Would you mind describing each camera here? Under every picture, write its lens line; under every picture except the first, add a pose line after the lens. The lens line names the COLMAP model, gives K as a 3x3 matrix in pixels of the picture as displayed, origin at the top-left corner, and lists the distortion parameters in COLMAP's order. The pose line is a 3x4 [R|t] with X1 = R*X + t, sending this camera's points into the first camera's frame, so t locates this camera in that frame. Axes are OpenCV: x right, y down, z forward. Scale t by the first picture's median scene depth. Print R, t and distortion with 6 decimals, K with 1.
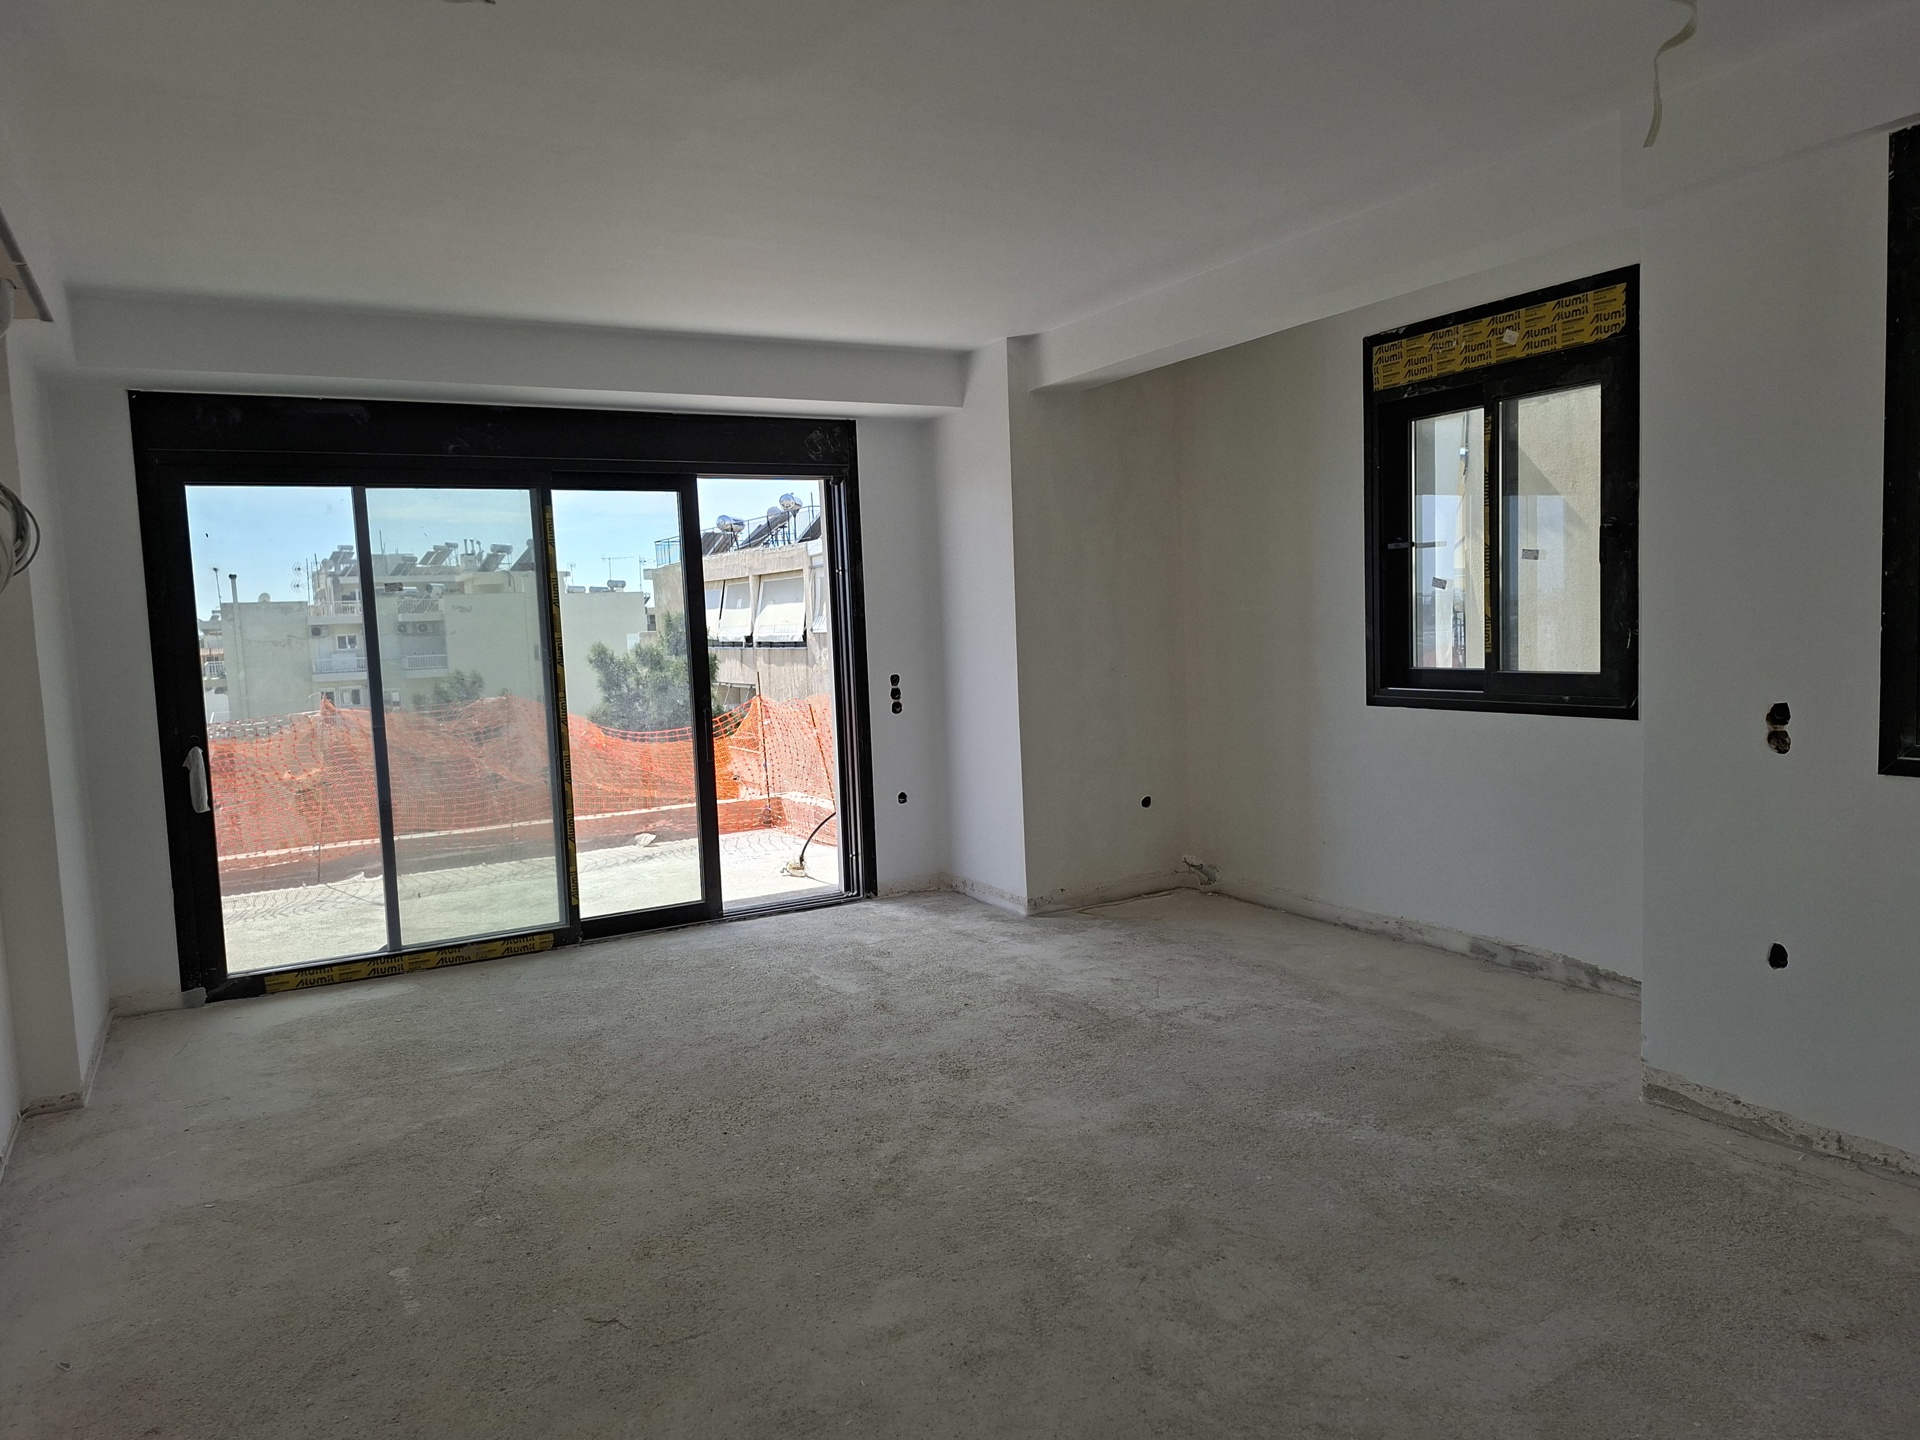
lens RADIAL K [[1337.8, 0, 960.7], [0, 1337.8, 724.0], [0, 0, 1]] dist [0.126626, -0.202795]
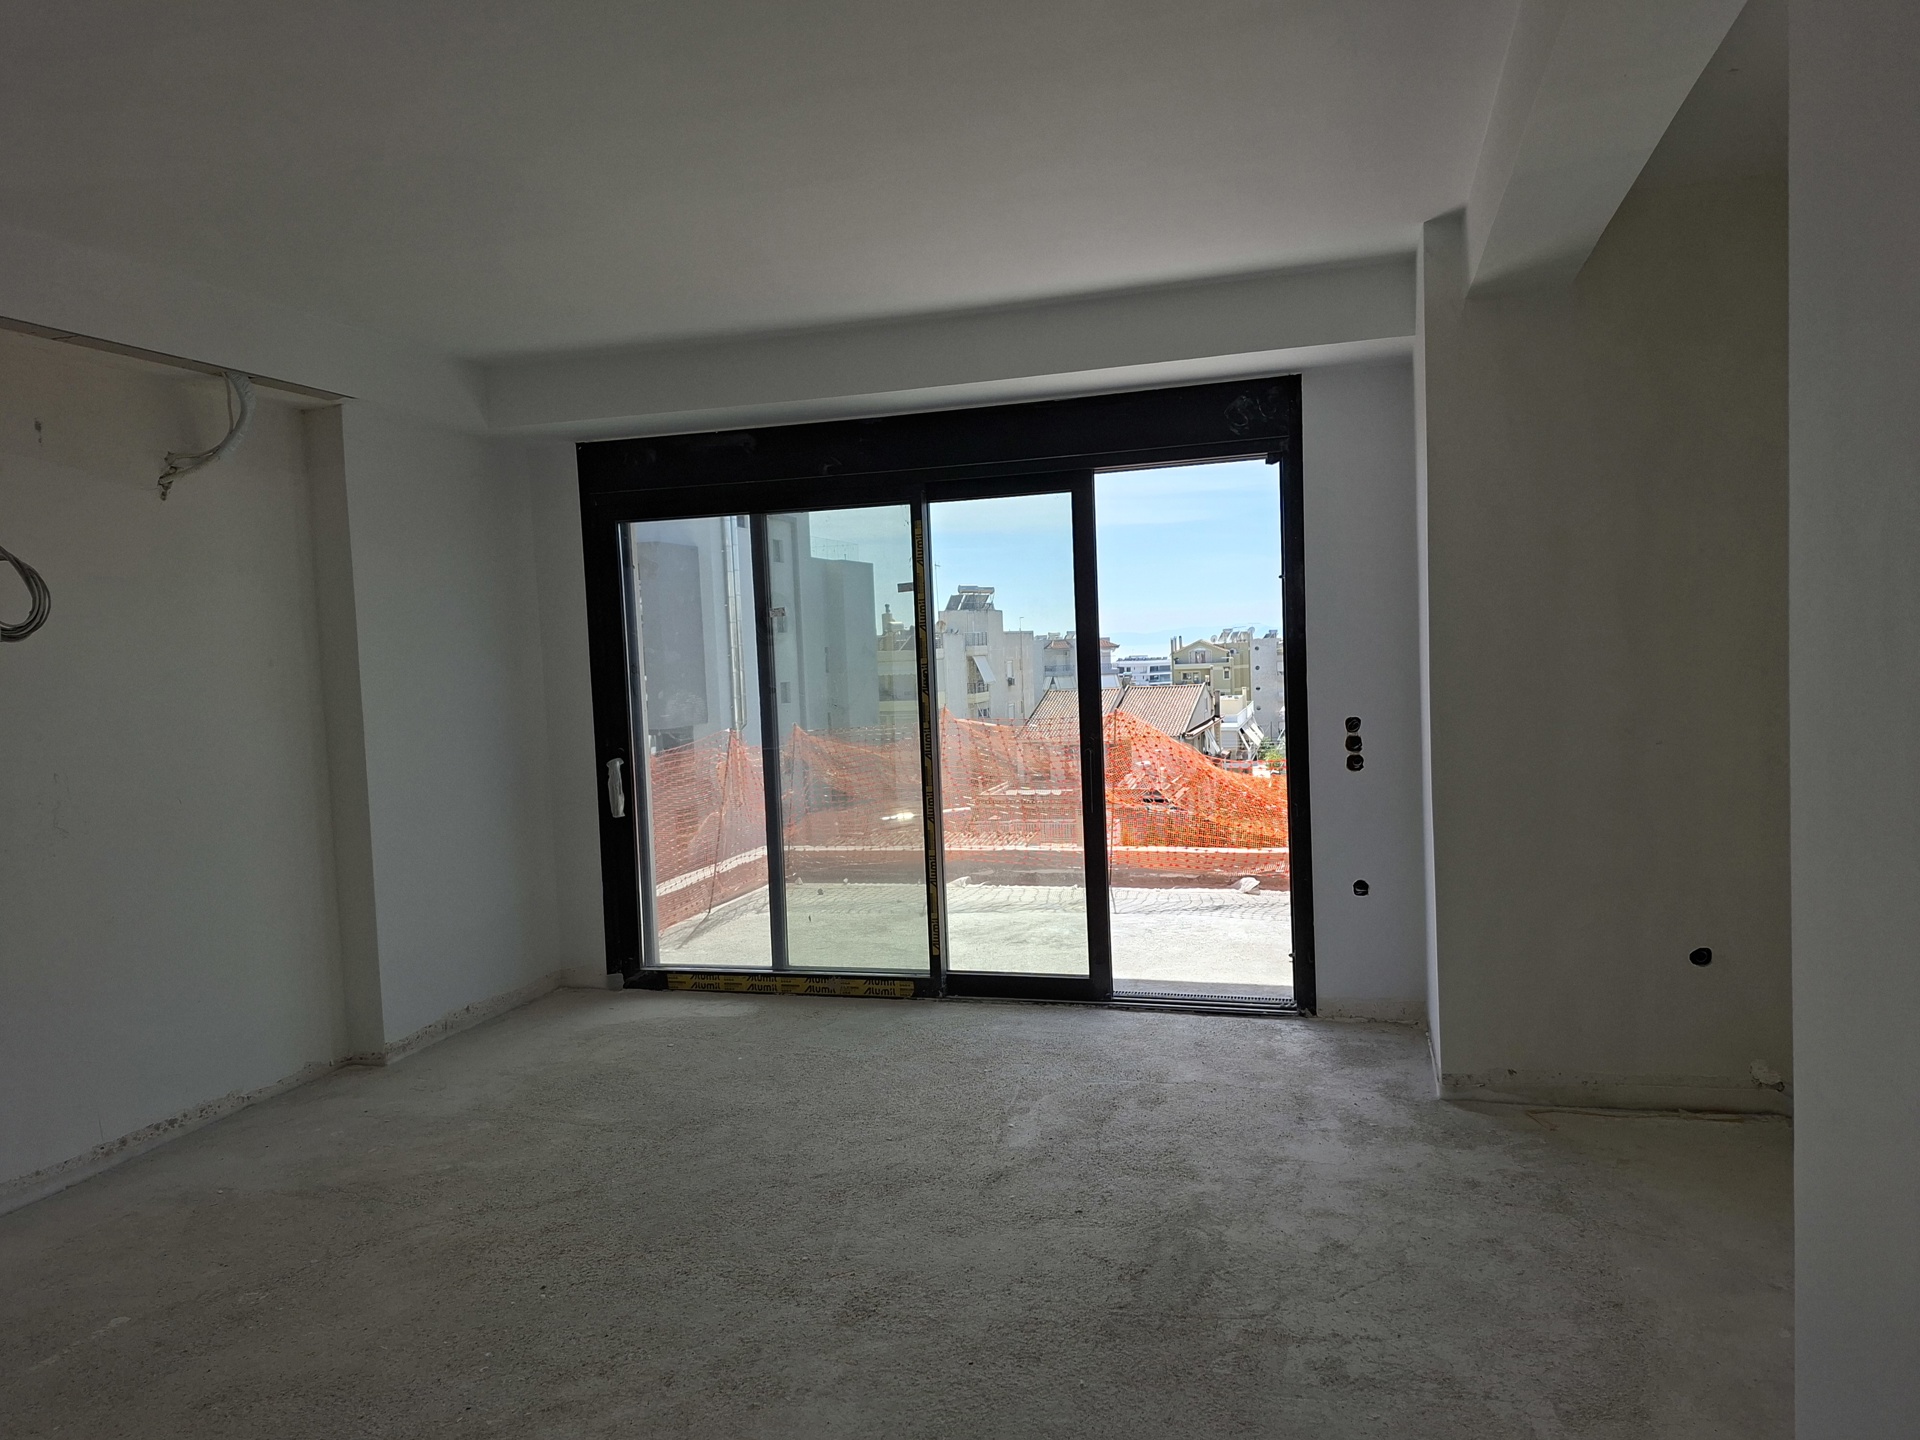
lens RADIAL K [[1351.9, 0, 963.3], [0, 1351.9, 714.2], [0, 0, 1]] dist [0.127929, -0.194211]
pose [[0.691339, 0.052071, -0.720652, 0.423123], [-0.047308, 0.998522, 0.026764, -0.060561], [0.720980, 0.015590, 0.692780, 0.417382]]
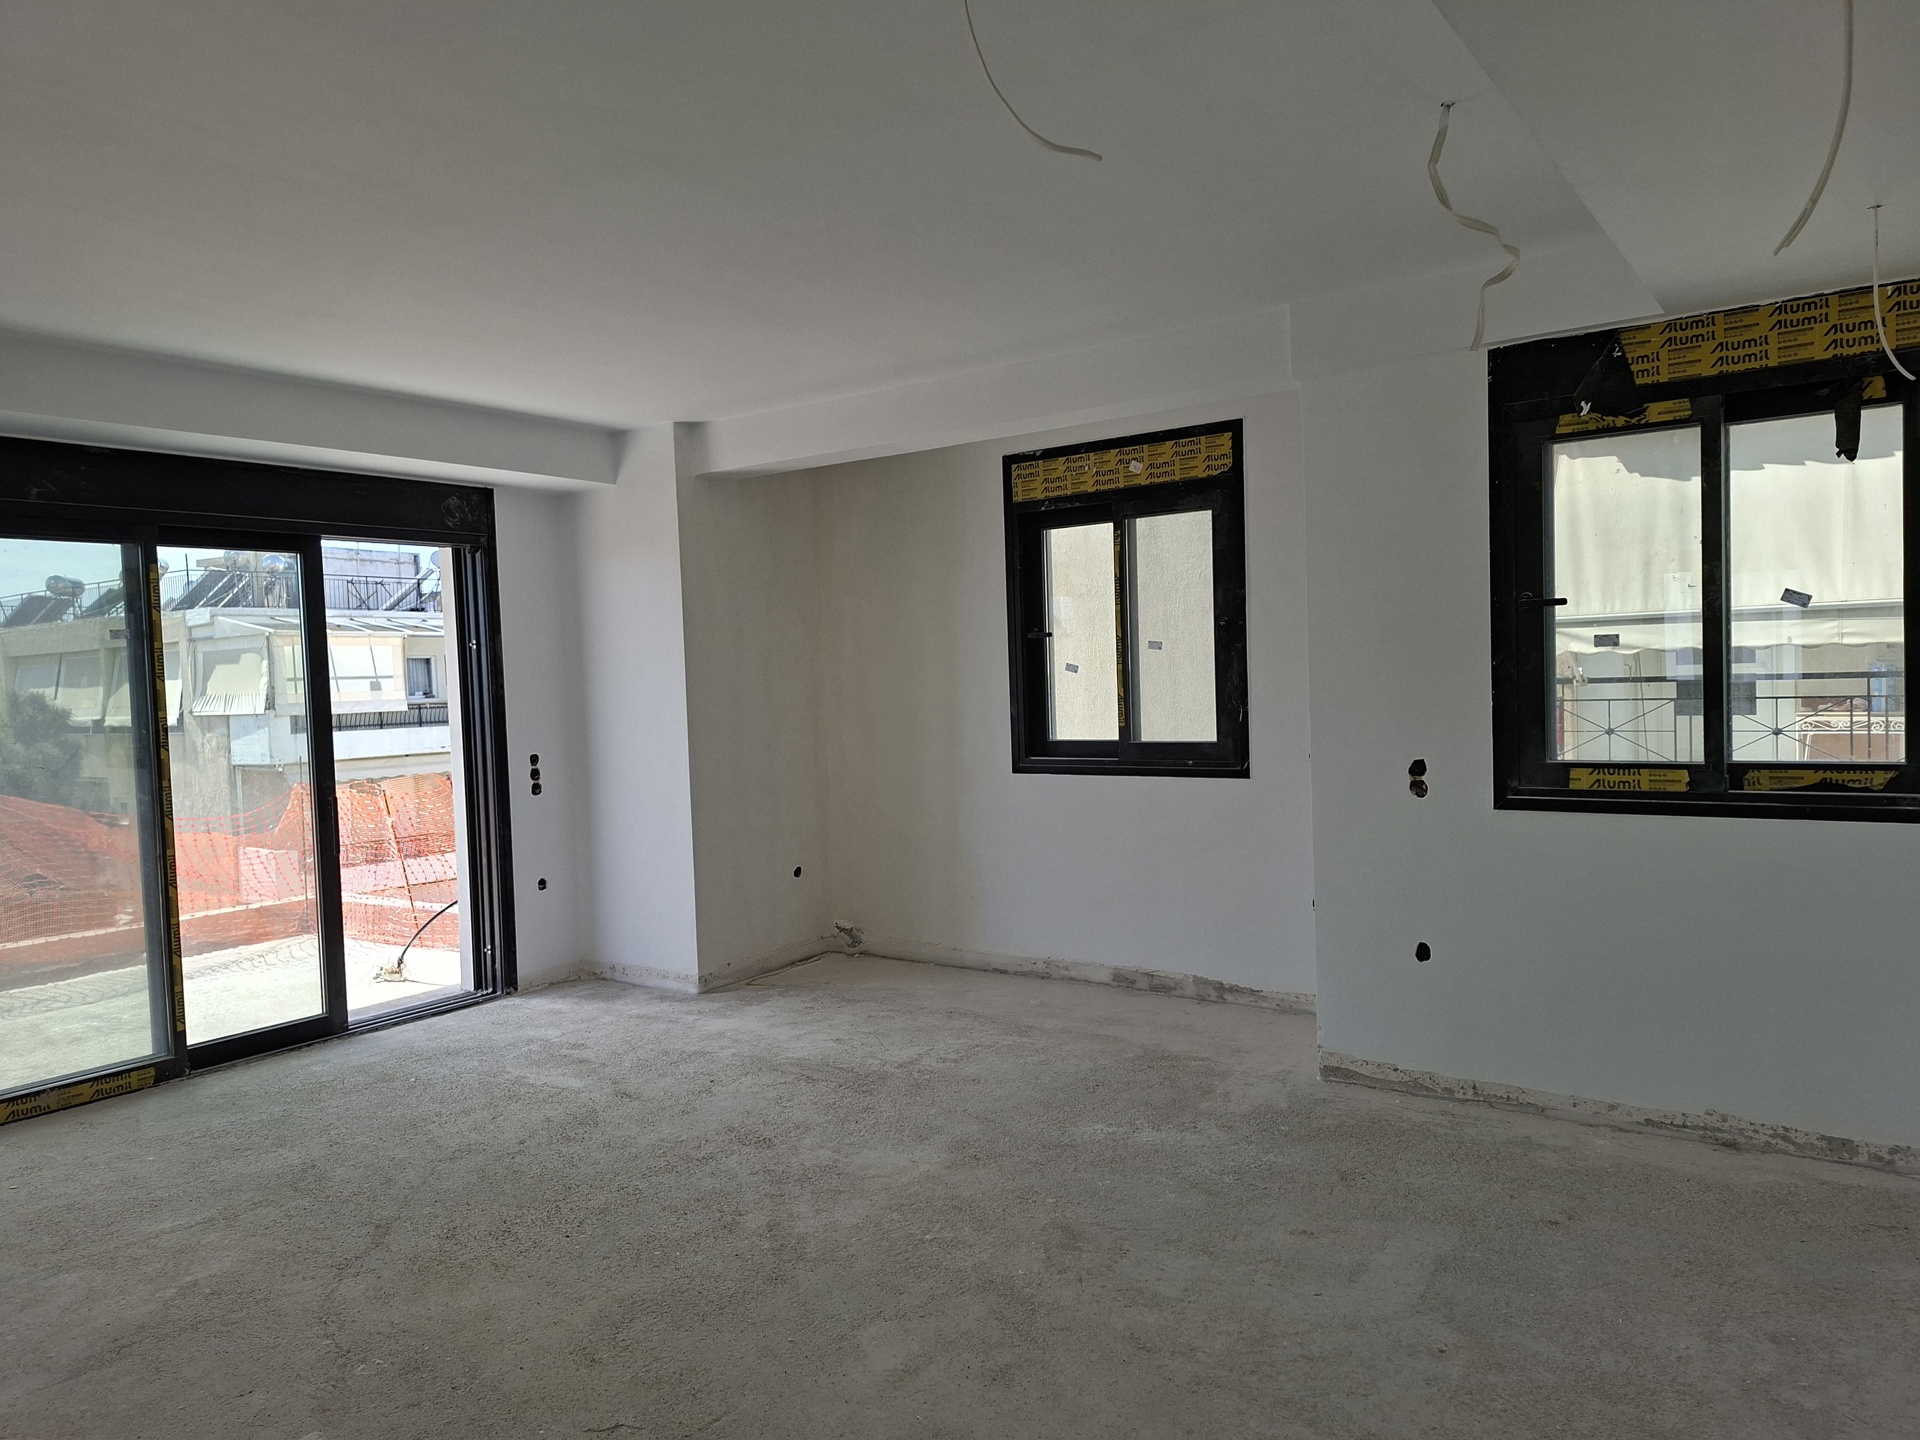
lens RADIAL K [[1324.0, 0, 972.7], [0, 1324.0, 730.2], [0, 0, 1]] dist [0.130005, -0.178177]
pose [[0.899580, -0.008562, 0.436673, -0.231041], [0.033246, 0.998249, -0.048916, 0.003649], [-0.435489, 0.058521, 0.898290, 0.007562]]
